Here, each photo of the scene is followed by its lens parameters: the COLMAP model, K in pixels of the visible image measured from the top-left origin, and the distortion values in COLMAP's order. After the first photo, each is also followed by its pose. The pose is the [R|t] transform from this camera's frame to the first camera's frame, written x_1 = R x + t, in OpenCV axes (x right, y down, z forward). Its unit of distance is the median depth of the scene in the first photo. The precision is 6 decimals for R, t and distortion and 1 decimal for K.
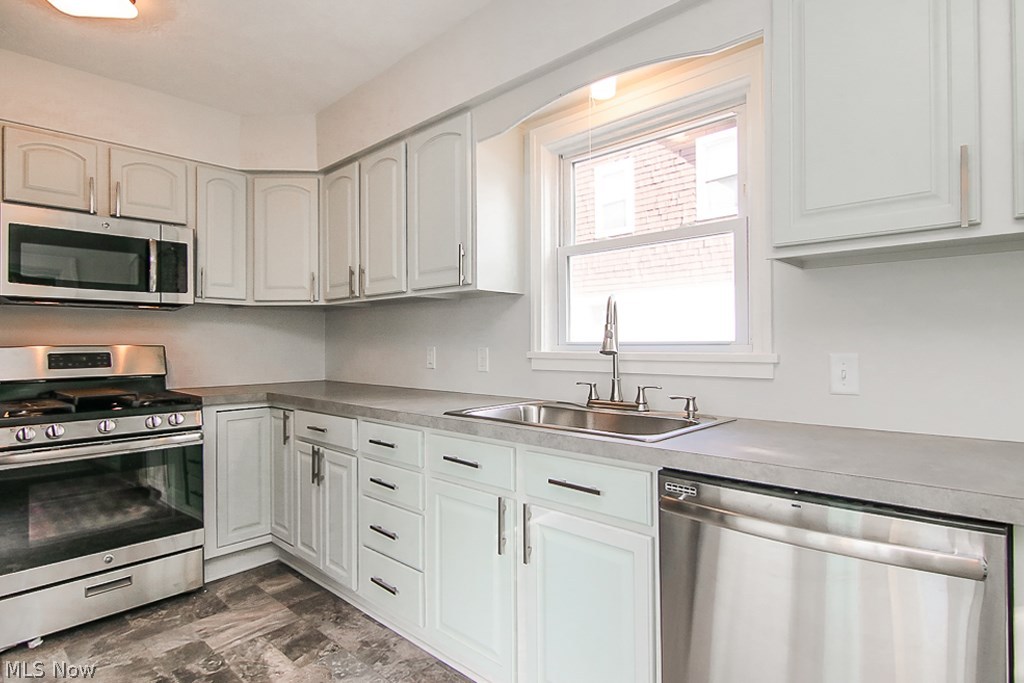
lens RADIAL K [[530.3, 0, 512.0], [0, 530.3, 341.5], [0, 0, 1]] dist [-0.002209, -0.001217]
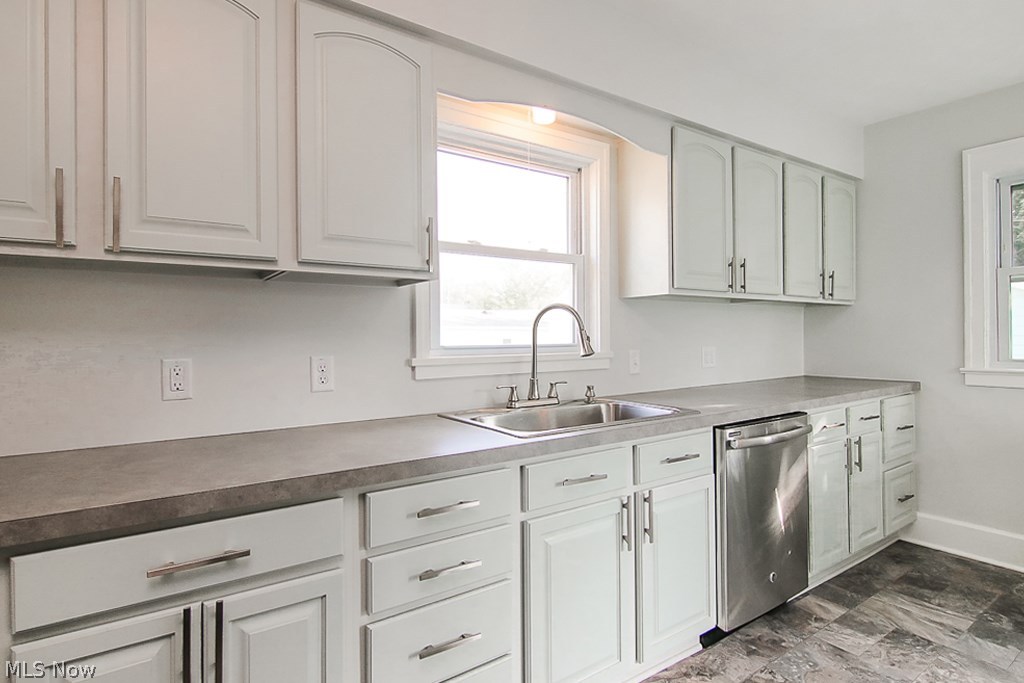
lens RADIAL K [[520.9, 0, 530.1], [0, 520.9, 340.3], [0, 0, 1]] dist [0.027891, -0.000204]
pose [[0.208348, 0.002321, 0.978052, -1.039643], [0.009581, 0.999944, -0.004414, -0.005434], [-0.978008, 0.010290, 0.208314, 0.935949]]
